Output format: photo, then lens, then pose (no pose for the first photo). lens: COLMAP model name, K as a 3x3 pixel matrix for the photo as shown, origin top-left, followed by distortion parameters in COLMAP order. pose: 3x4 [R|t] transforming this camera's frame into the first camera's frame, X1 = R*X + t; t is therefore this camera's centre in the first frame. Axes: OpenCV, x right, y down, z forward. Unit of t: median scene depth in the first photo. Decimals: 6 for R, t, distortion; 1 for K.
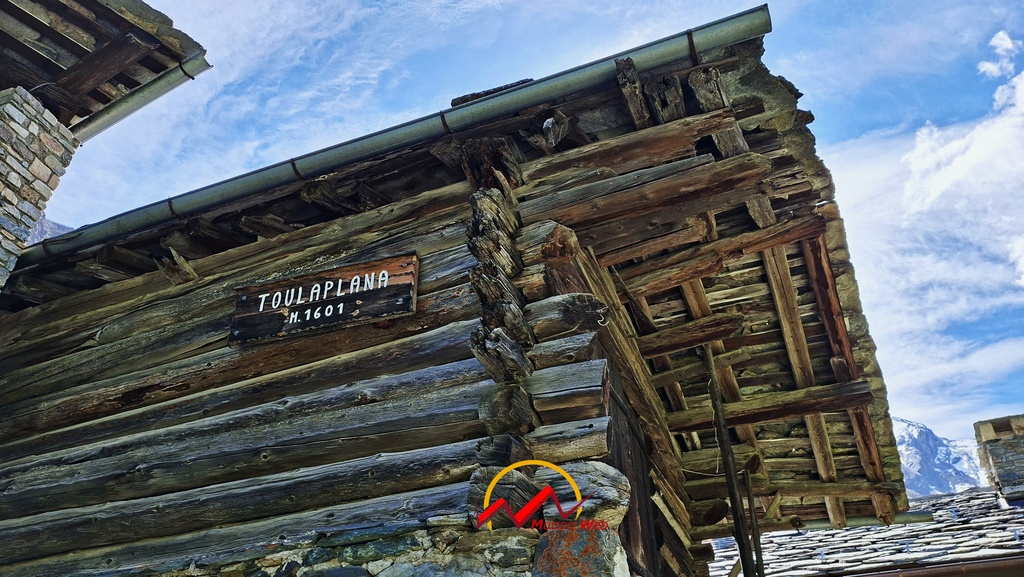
lens RADIAL K [[705.2, 0, 521.8], [0, 705.2, 289.1], [0, 0, 1]] dist [0.048632, -0.038733]
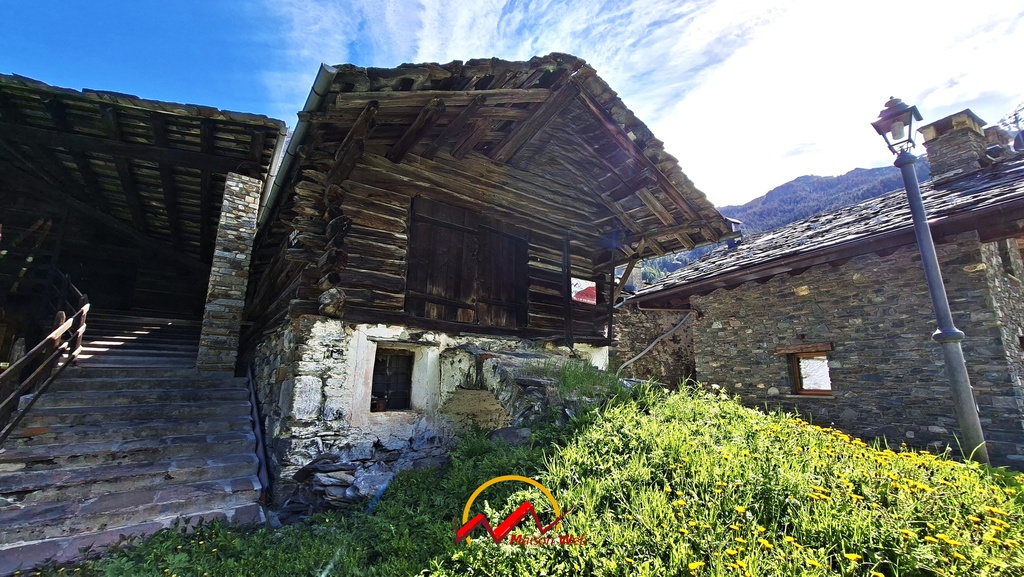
lens RADIAL K [[408.6, 0, 511.8], [0, 408.6, 293.4], [0, 0, 1]] dist [-0.011567, 0.005457]
pose [[0.848344, -0.123807, -0.514767, 0.617976], [0.318830, 0.895677, 0.310017, -0.004247], [0.422683, -0.427124, 0.799315, 0.013877]]
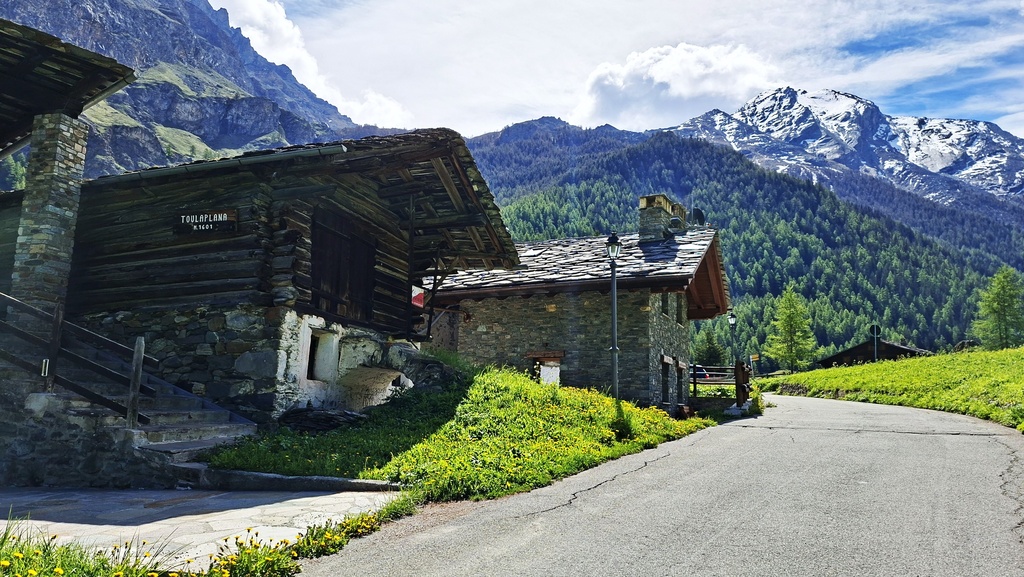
lens RADIAL K [[699.1, 0, 522.0], [0, 699.1, 293.3], [0, 0, 1]] dist [0.121727, -0.150711]
pose [[0.997139, 0.022788, 0.072066, 0.427100], [-0.052983, 0.890731, 0.451433, -0.586918], [-0.053904, -0.453960, 0.889390, -0.943951]]
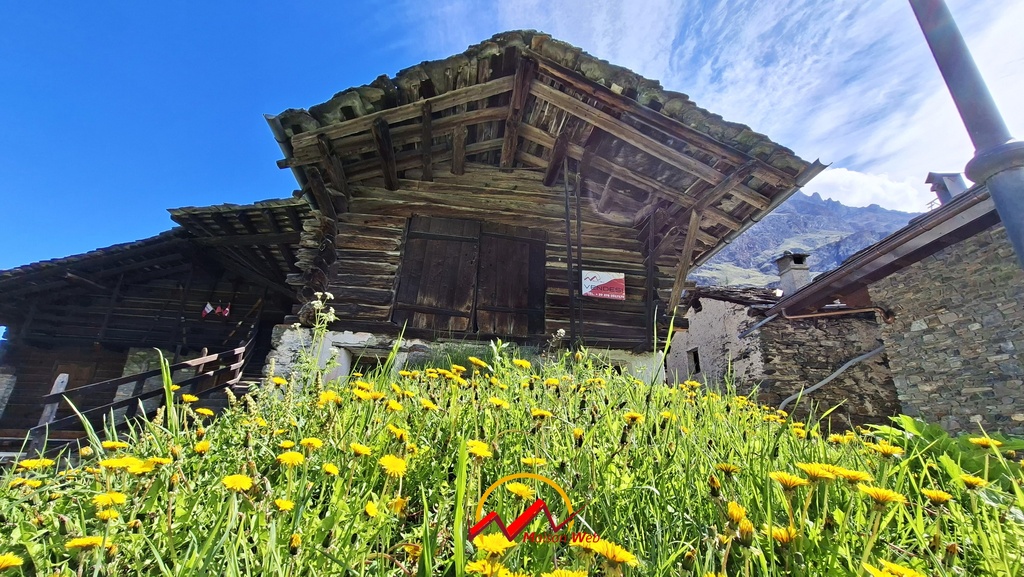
lens RADIAL K [[408.6, 0, 511.8], [0, 408.6, 293.4], [0, 0, 1]] dist [-0.011567, 0.005457]
pose [[0.485280, -0.298146, -0.821957, 0.820550], [0.497149, 0.867408, -0.021117, 0.279738], [0.719268, -0.398387, 0.569158, 0.266344]]
